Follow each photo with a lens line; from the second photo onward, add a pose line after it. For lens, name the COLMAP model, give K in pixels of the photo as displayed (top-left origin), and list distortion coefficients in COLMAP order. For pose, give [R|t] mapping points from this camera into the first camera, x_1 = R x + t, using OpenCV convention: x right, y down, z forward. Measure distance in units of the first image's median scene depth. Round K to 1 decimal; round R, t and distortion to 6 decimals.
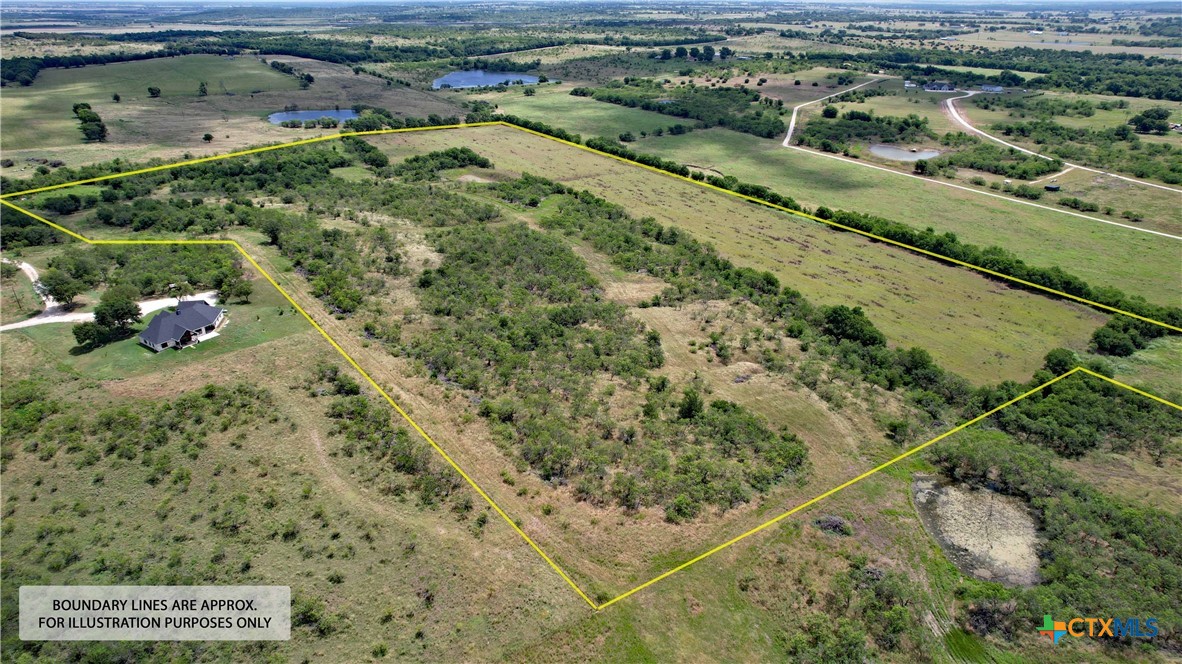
lens RADIAL K [[758.1, 0, 591.0], [0, 758.1, 332.0], [0, 0, 1]] dist [-0.069562, 0.074842]
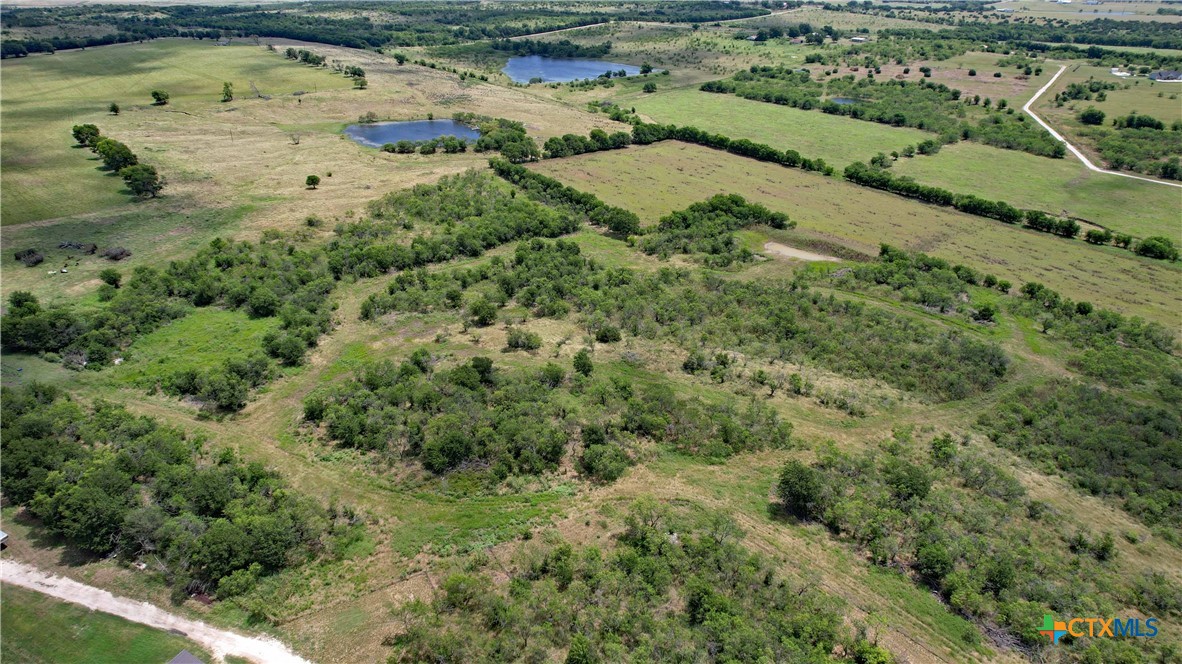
lens RADIAL K [[758.1, 0, 591.0], [0, 758.1, 332.0], [0, 0, 1]] dist [-0.069562, 0.074842]
pose [[0.995138, -0.043657, 0.088290, -0.286875], [0.040463, 0.998472, 0.037644, -0.123356], [-0.089798, -0.033888, 0.995383, 0.274888]]
